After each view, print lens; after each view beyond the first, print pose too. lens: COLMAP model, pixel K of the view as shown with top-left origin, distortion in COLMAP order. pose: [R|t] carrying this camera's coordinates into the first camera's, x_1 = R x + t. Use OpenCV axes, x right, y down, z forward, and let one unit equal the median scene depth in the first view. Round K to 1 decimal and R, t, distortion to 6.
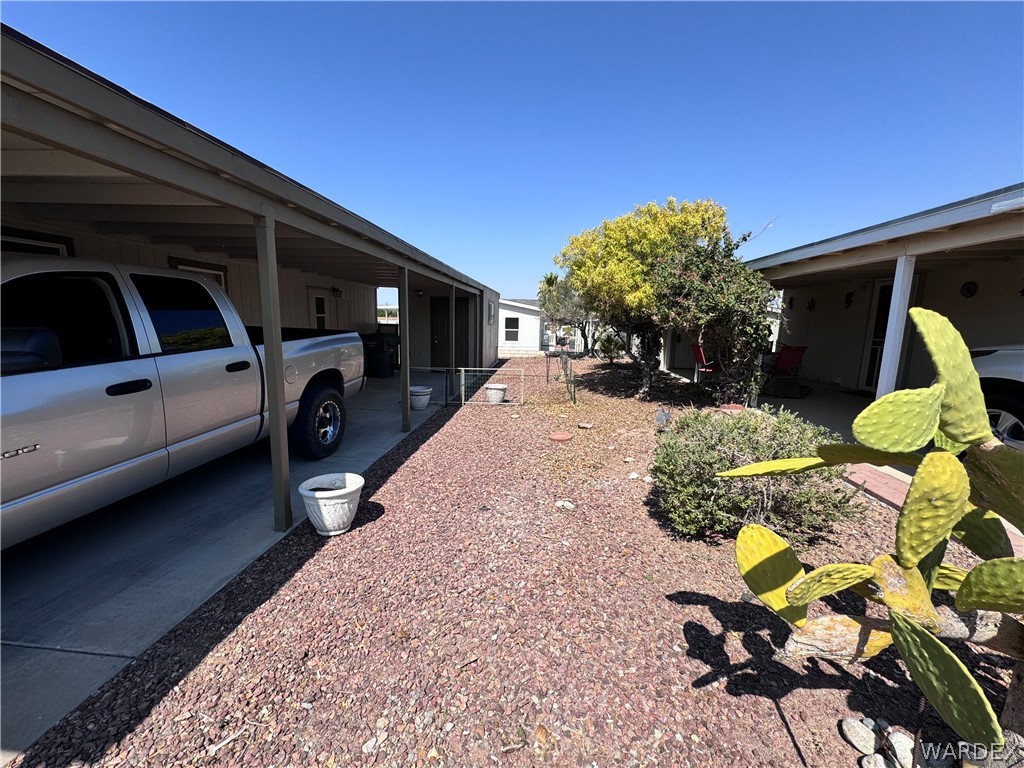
lens RADIAL K [[409.1, 0, 513.0], [0, 409.1, 384.1], [0, 0, 1]] dist [-0.000602, -0.000237]
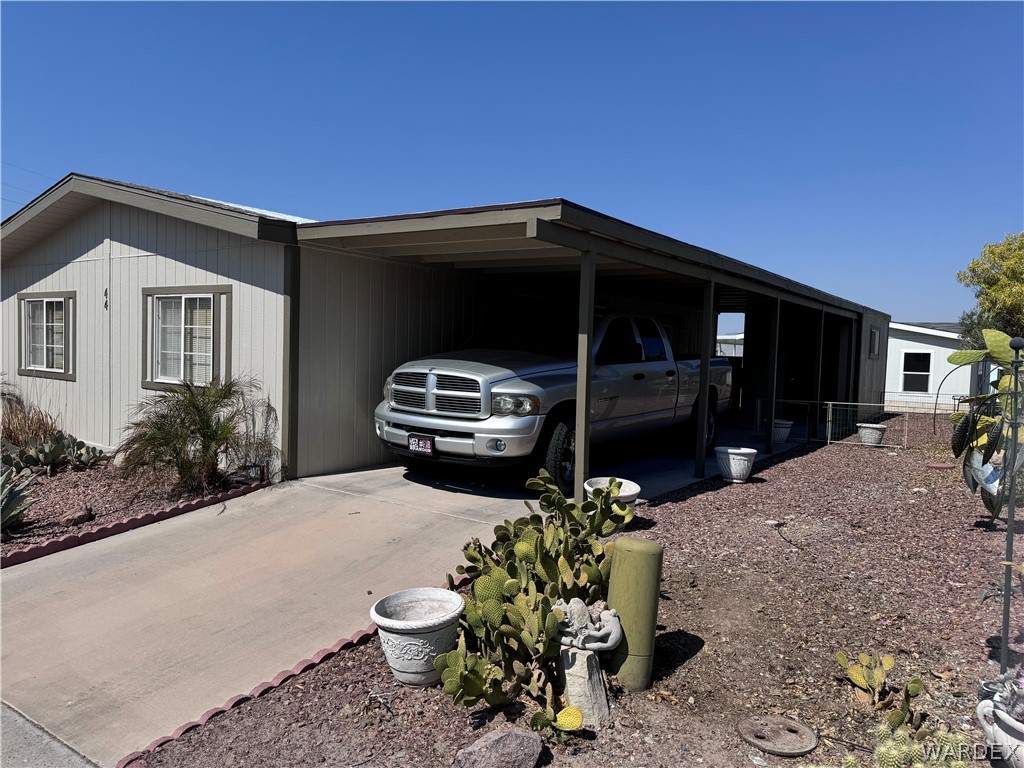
lens RADIAL K [[719.3, 0, 513.9], [0, 719.3, 387.8], [0, 0, 1]] dist [0.061715, -0.072144]
pose [[0.864972, 0.027210, -0.501082, 0.122318], [-0.086648, 0.991630, -0.095723, 0.235570], [0.494283, 0.126215, 0.860090, -1.173291]]
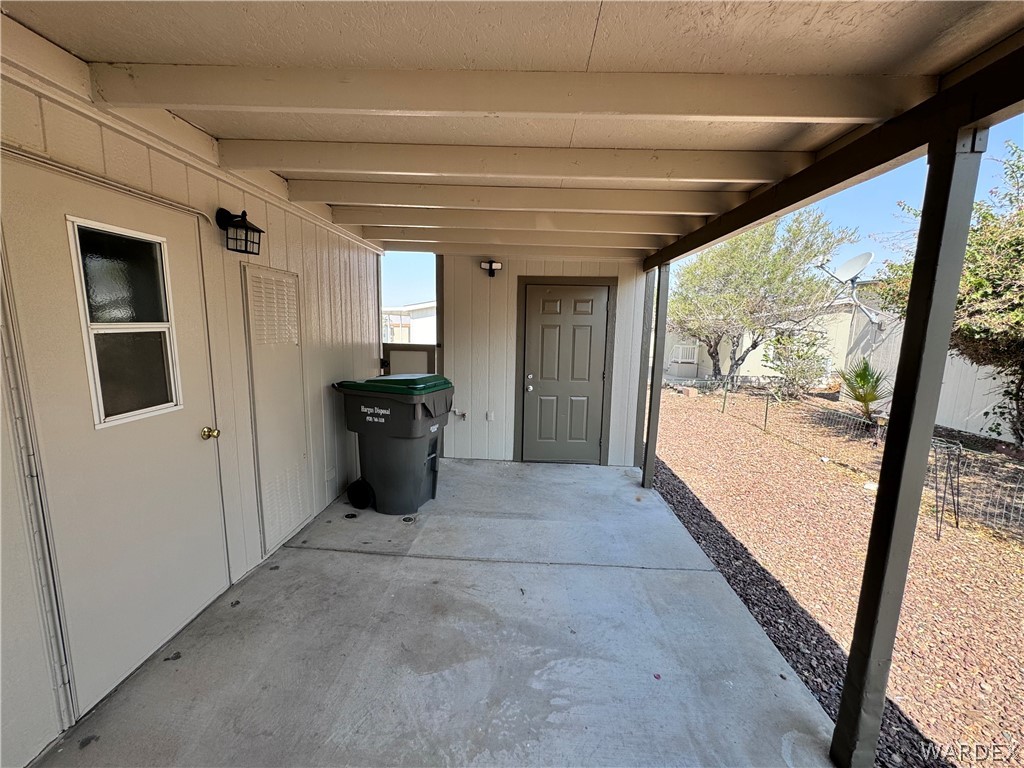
lens RADIAL K [[409.1, 0, 513.0], [0, 409.1, 384.1], [0, 0, 1]] dist [-0.000602, -0.000237]
pose [[0.998731, -0.007426, 0.049814, -0.592843], [0.007882, 0.999929, -0.008966, -0.275261], [-0.049744, 0.009347, 0.998718, 1.581672]]
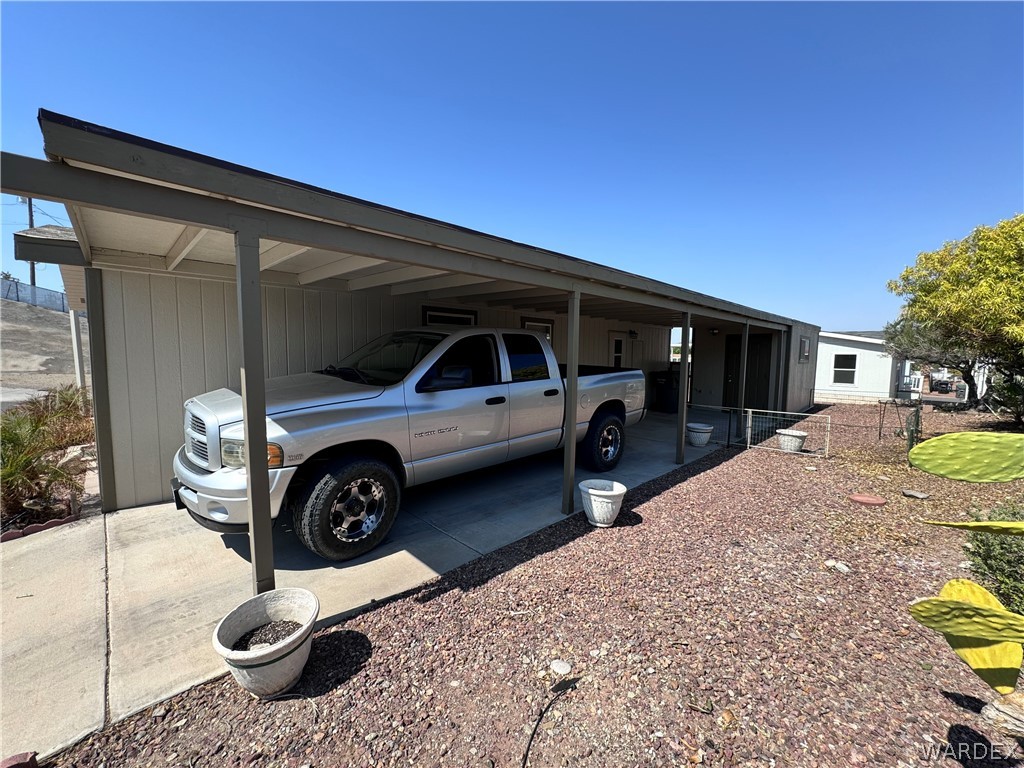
lens RADIAL K [[409.1, 0, 513.0], [0, 409.1, 384.1], [0, 0, 1]] dist [-0.000602, -0.000237]
pose [[0.762369, 0.040332, -0.645885, 0.114280], [-0.097753, 0.993781, -0.053327, 0.012474], [0.639717, 0.103792, 0.761570, -0.137689]]
